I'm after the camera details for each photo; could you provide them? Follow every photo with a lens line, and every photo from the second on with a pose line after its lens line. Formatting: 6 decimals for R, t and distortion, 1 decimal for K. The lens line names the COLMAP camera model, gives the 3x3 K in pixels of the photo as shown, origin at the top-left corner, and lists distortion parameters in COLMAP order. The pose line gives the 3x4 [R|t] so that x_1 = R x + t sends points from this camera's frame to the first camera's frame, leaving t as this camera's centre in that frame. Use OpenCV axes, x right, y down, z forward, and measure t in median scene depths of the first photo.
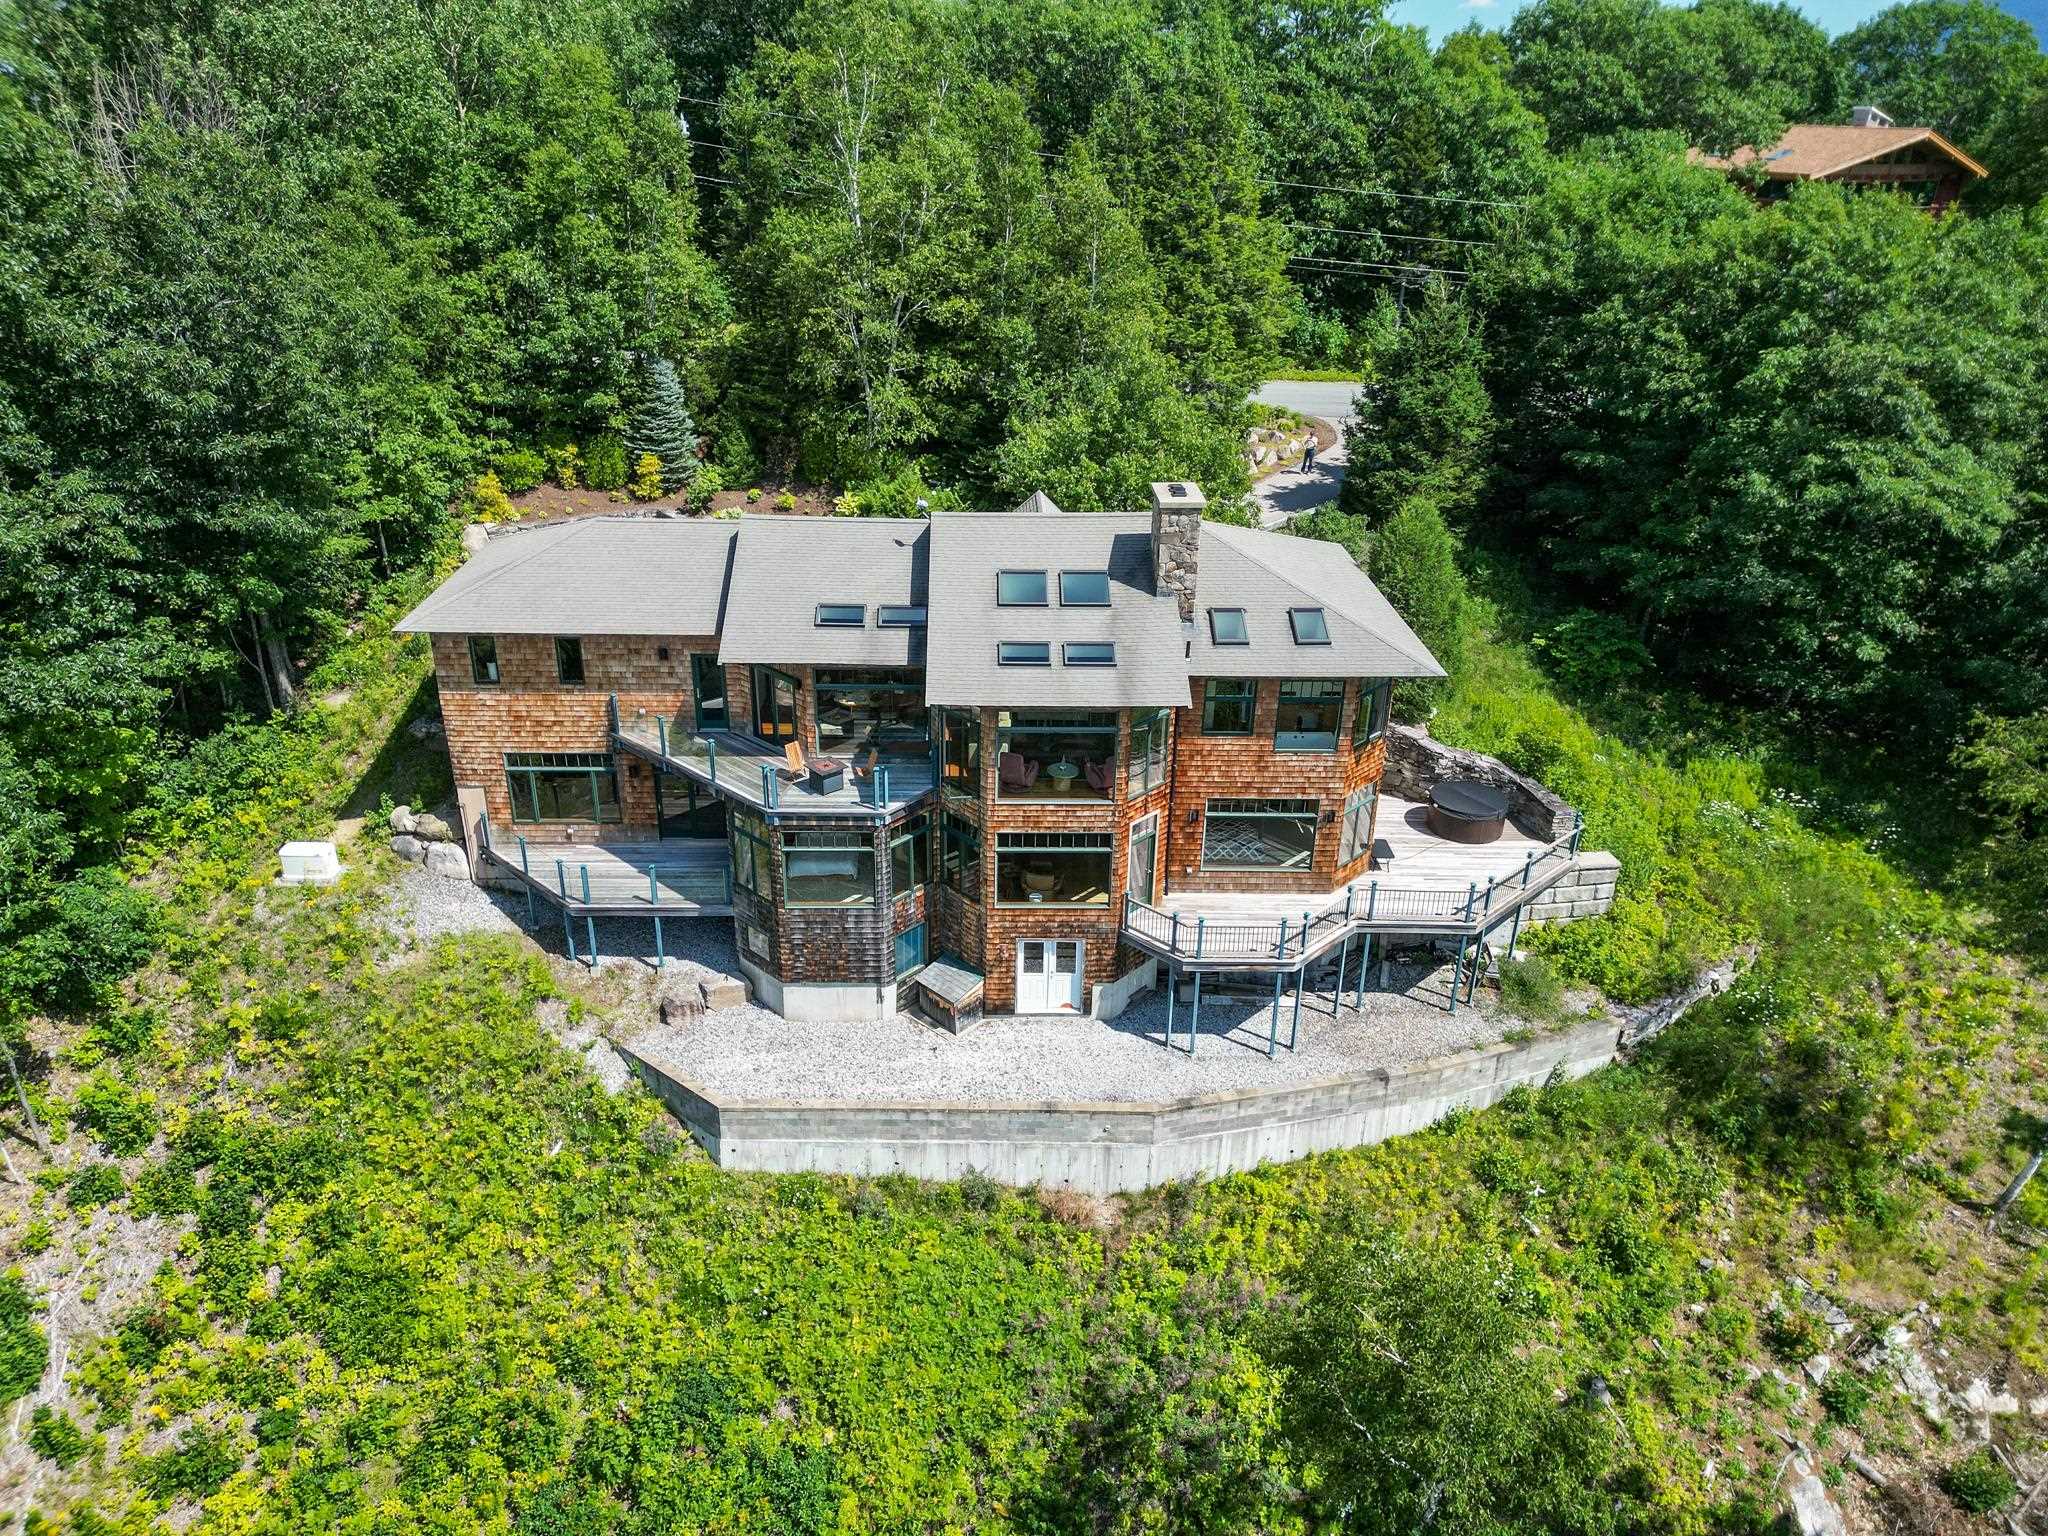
lens RADIAL K [[1446.3, 0, 1022.2], [0, 1446.3, 764.2], [0, 0, 1]] dist [0.069115, -0.055216]
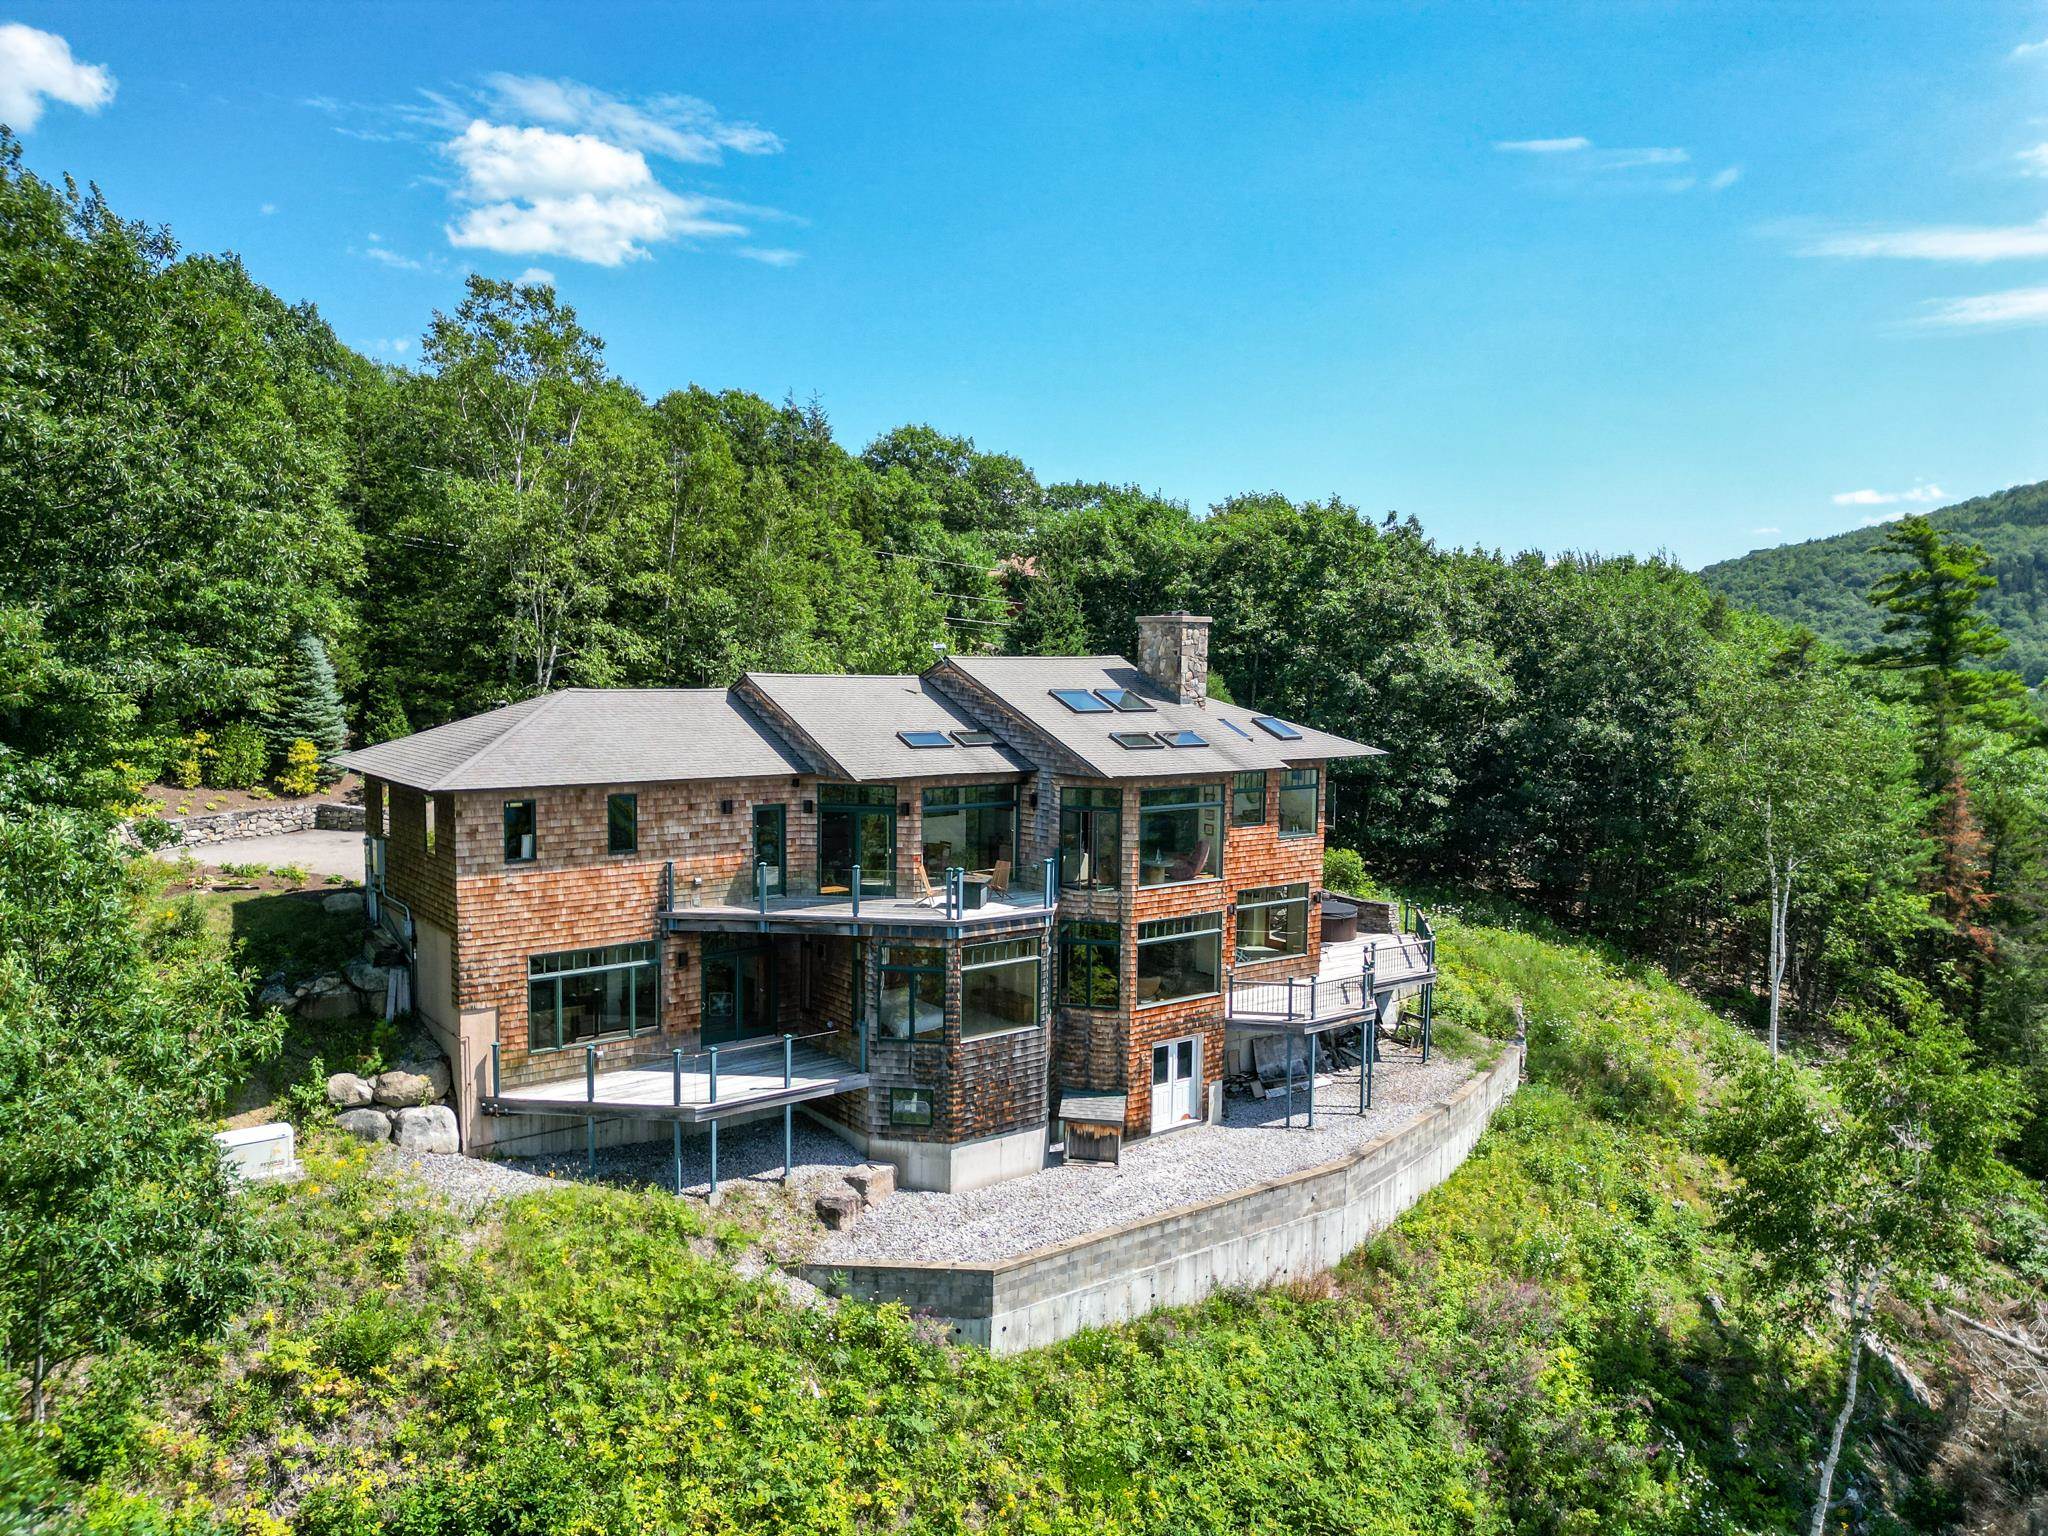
lens RADIAL K [[1446.3, 0, 1021.1], [0, 1446.3, 766.9], [0, 0, 1]] dist [0.069115, -0.055216]
pose [[0.804956, -0.053360, 0.590930, -0.614221], [0.251573, 0.932687, -0.258469, 0.170439], [-0.537361, 0.356718, 0.764196, 0.229944]]
